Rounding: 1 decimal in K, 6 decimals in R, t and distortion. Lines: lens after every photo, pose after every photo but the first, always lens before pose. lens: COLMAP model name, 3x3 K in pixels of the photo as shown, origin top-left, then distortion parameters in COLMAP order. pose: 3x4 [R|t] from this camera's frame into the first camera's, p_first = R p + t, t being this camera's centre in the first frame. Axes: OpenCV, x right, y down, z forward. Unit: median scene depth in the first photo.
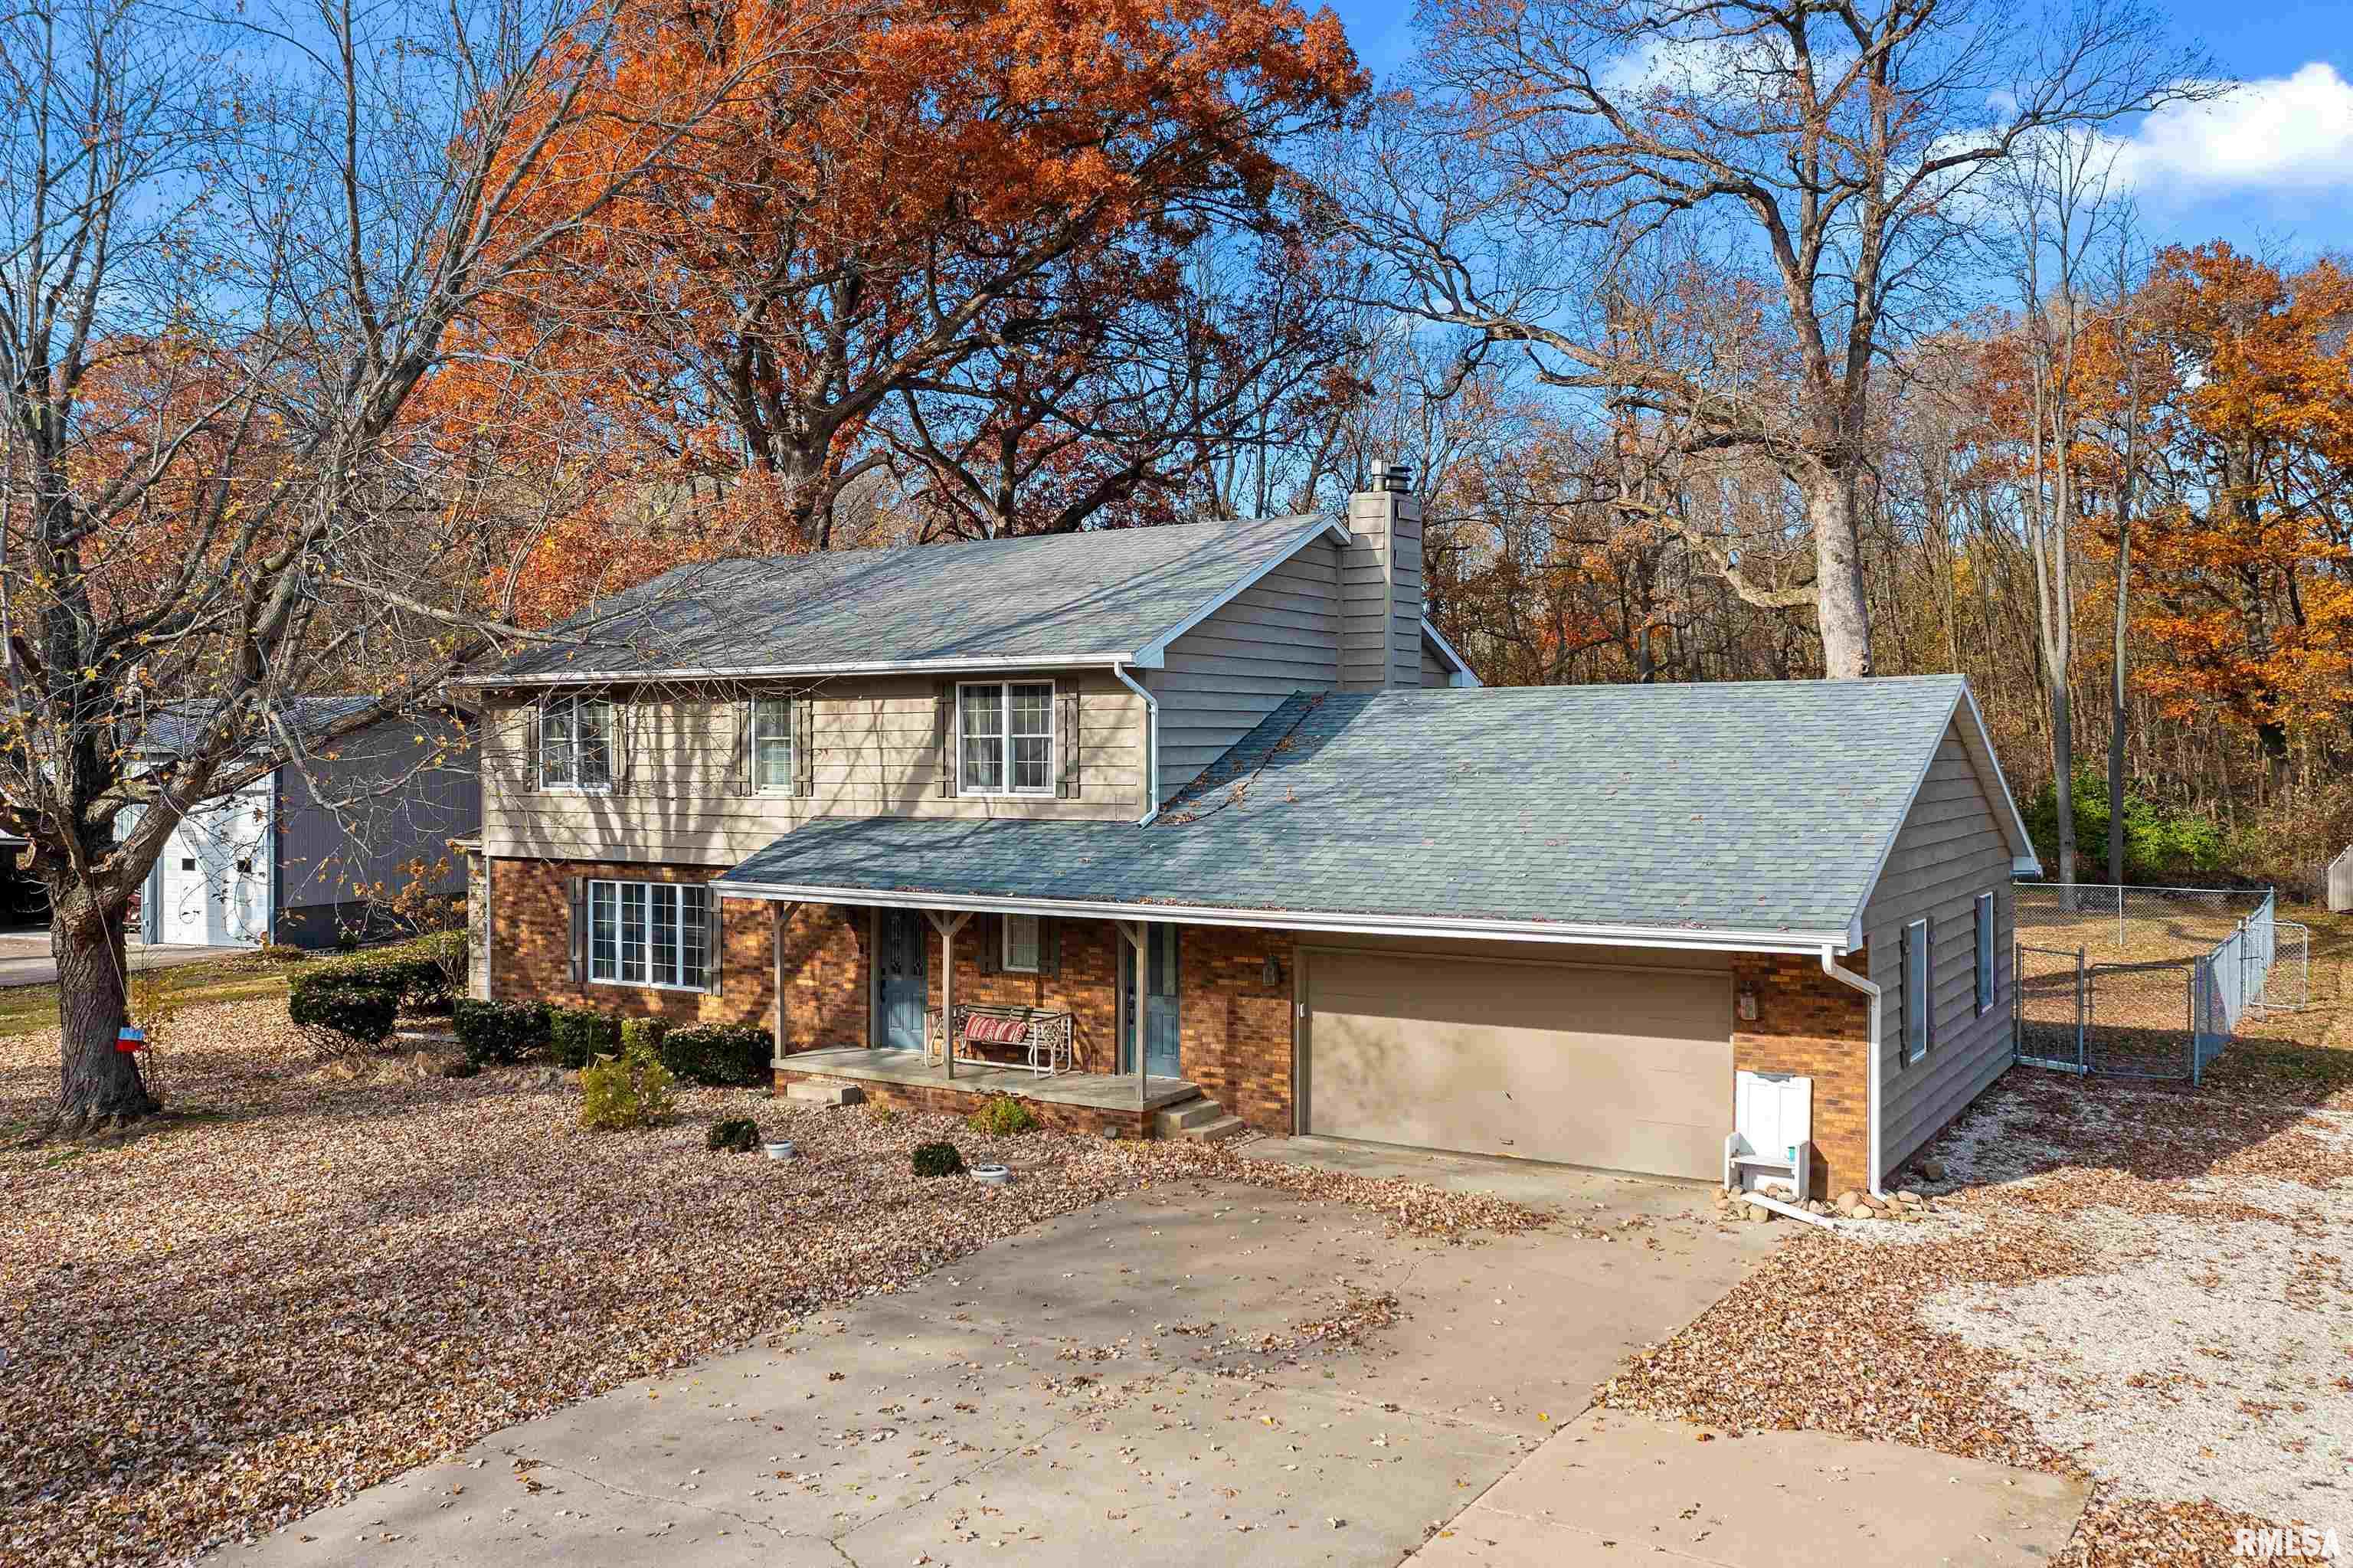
lens RADIAL K [[1936.9, 0, 1134.7], [0, 1936.9, 780.8], [0, 0, 1]] dist [-0.000309, 0.001604]
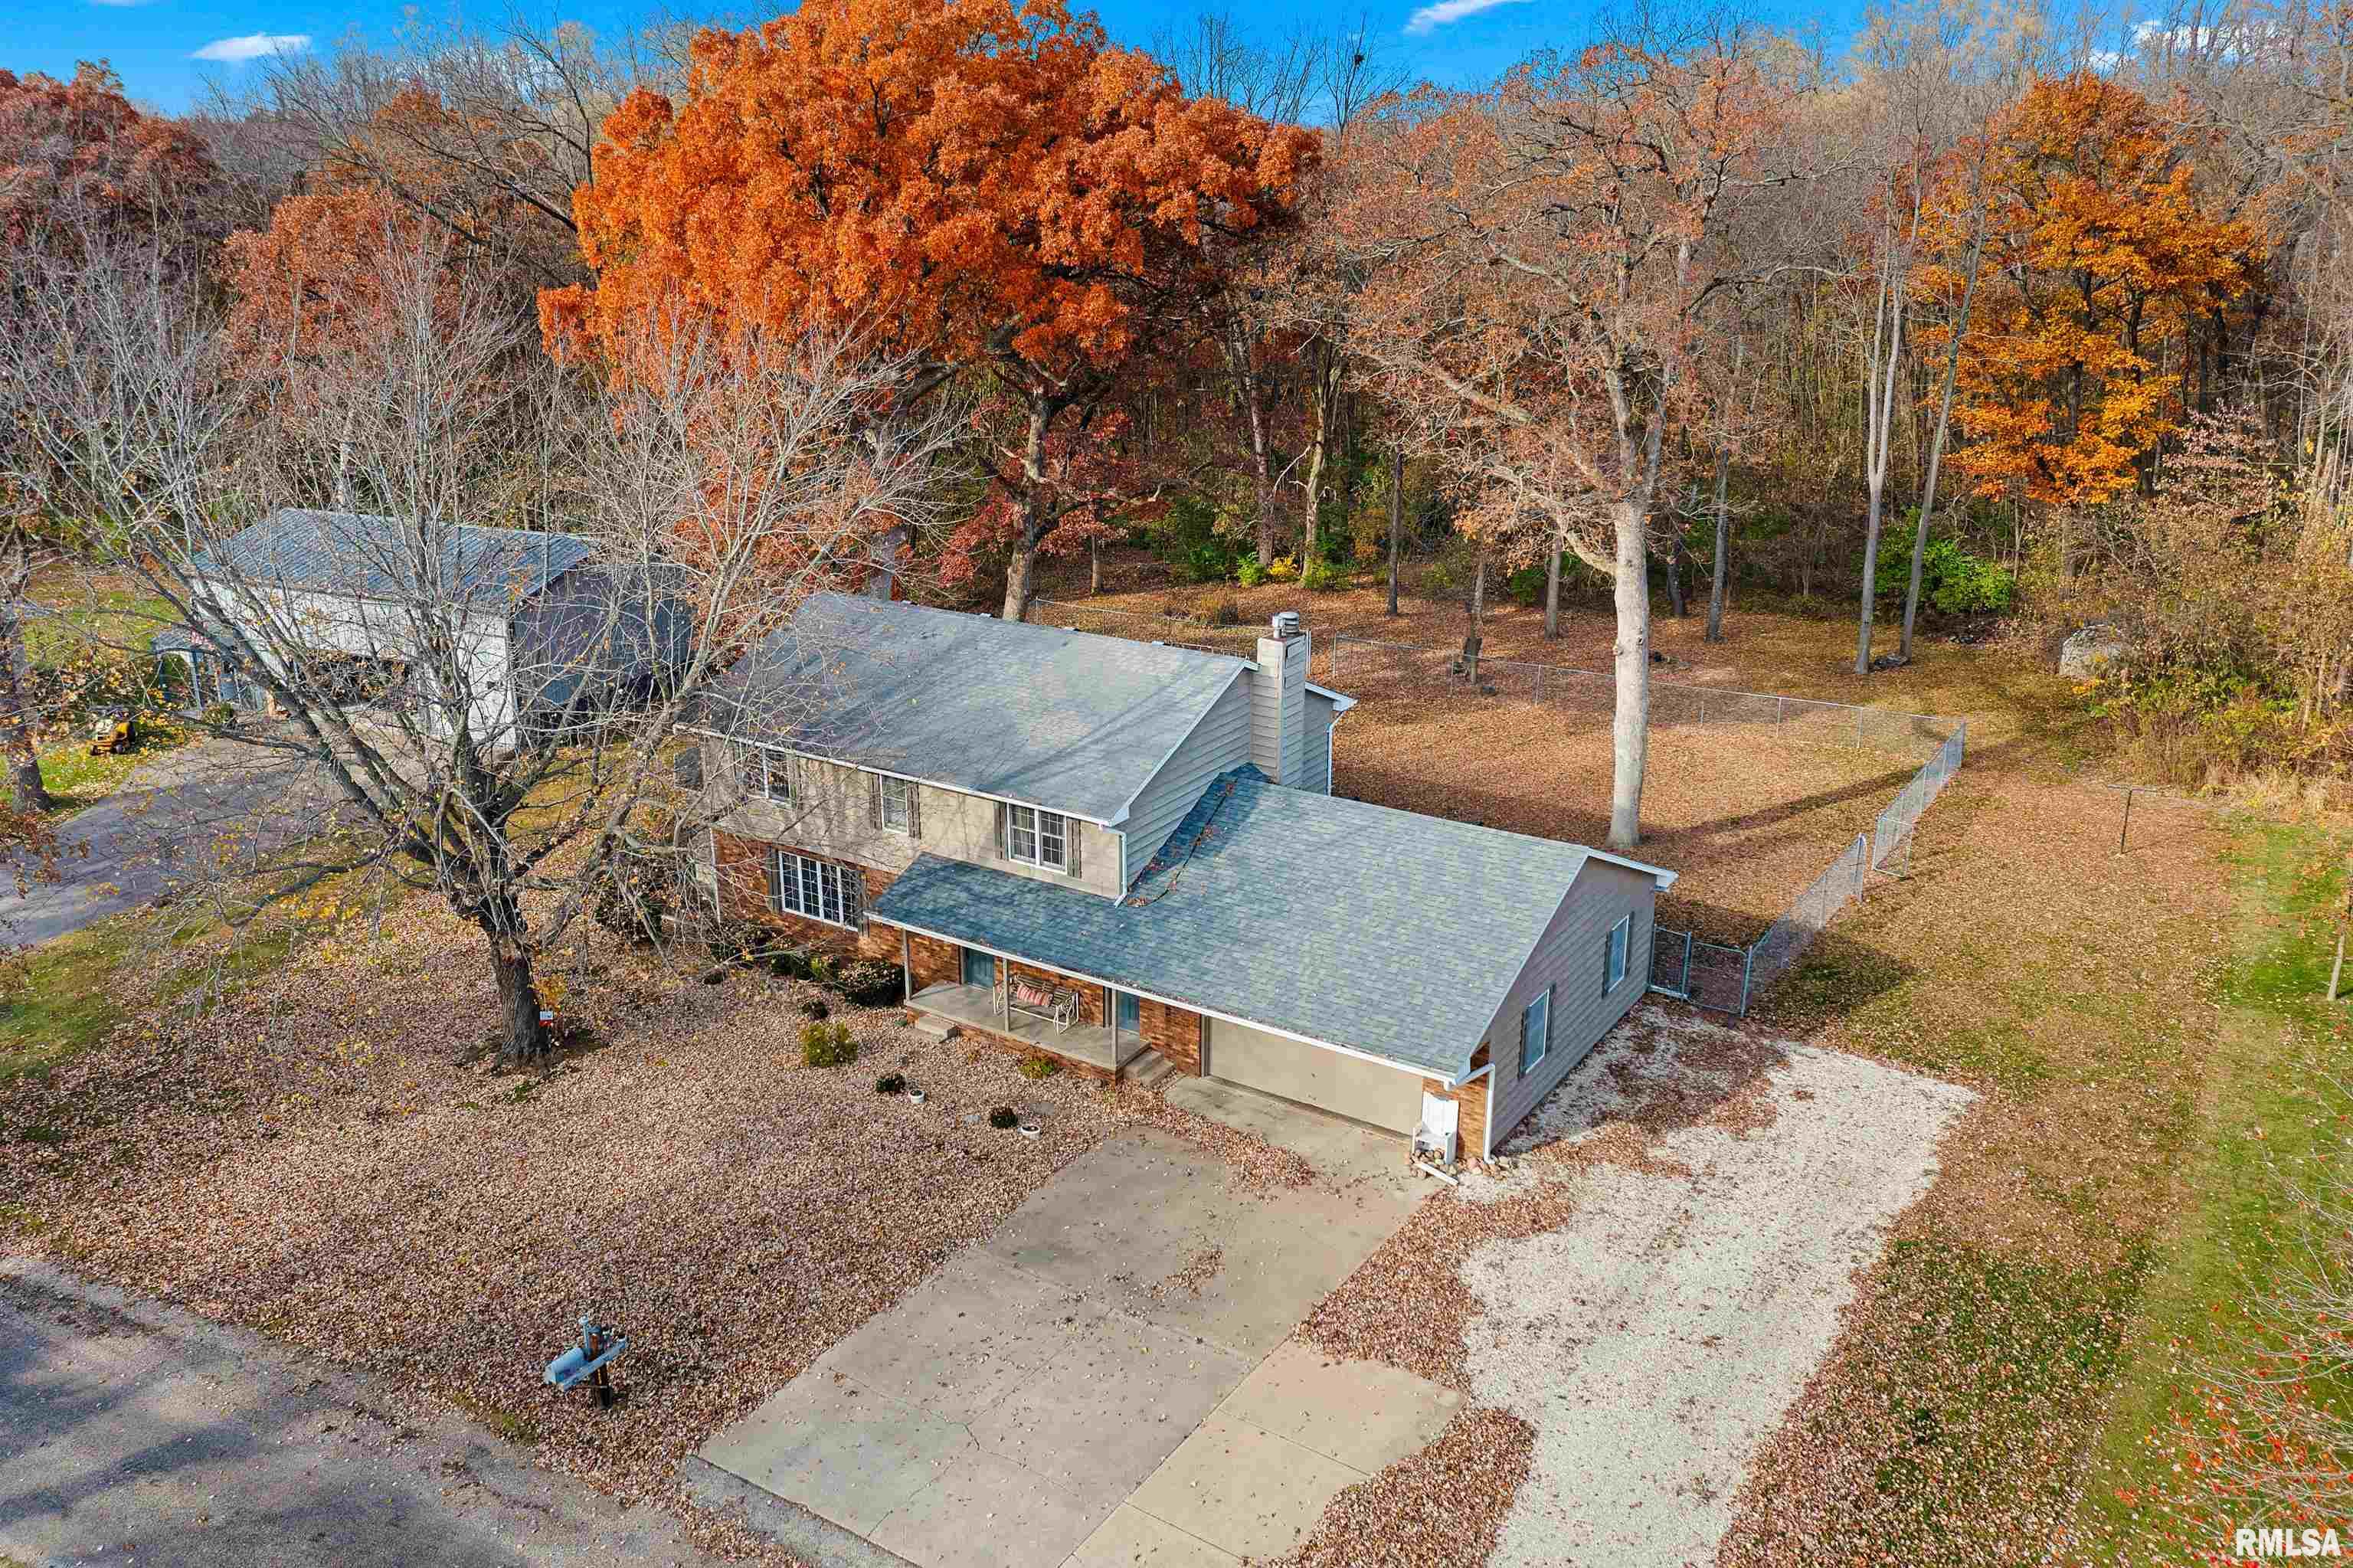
lens RADIAL K [[1891.8, 0, 1176.5], [0, 1891.8, 784.0], [0, 0, 1]] dist [0.003366, 0.000138]
pose [[0.999947, 0.006213, -0.008201, 0.066517], [-0.003349, 0.950201, 0.311620, -0.573291], [0.009729, -0.311576, 0.950171, -0.536779]]
